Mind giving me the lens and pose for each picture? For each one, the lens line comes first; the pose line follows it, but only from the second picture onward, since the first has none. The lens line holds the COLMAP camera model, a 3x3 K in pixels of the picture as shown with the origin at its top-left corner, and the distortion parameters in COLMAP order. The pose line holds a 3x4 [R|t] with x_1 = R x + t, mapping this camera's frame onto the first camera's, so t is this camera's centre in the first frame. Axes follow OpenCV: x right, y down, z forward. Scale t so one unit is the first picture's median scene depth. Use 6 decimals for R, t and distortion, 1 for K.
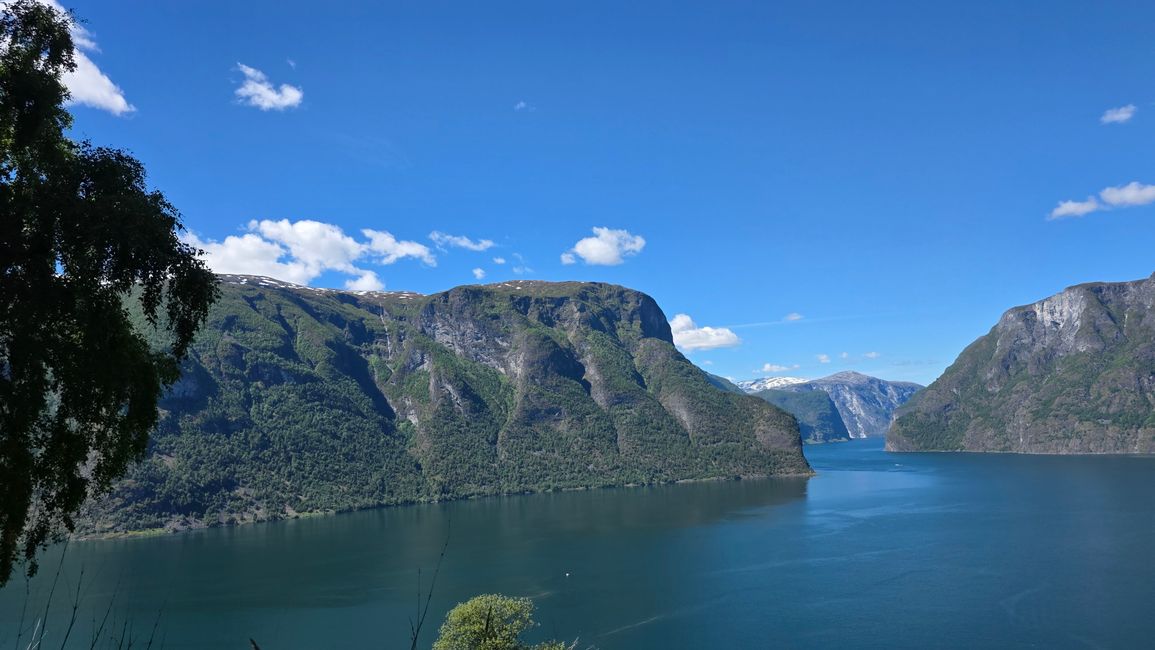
lens RADIAL K [[771.0, 0, 569.0], [0, 771.0, 319.6], [0, 0, 1]] dist [0.071947, -0.075865]
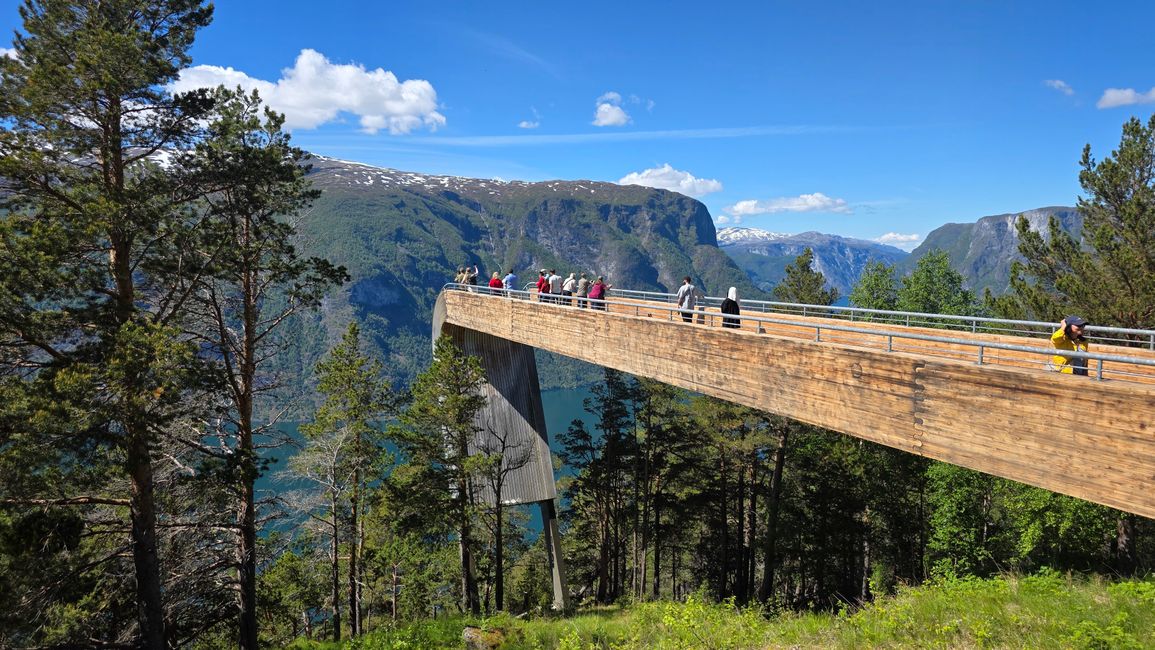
lens RADIAL K [[756.1, 0, 573.5], [0, 756.1, 325.8], [0, 0, 1]] dist [0.055053, -0.066021]
pose [[0.996023, 0.048994, 0.074422, -0.184475], [-0.064819, 0.971519, 0.227924, -0.110711], [-0.061136, -0.231841, 0.970831, -0.155735]]
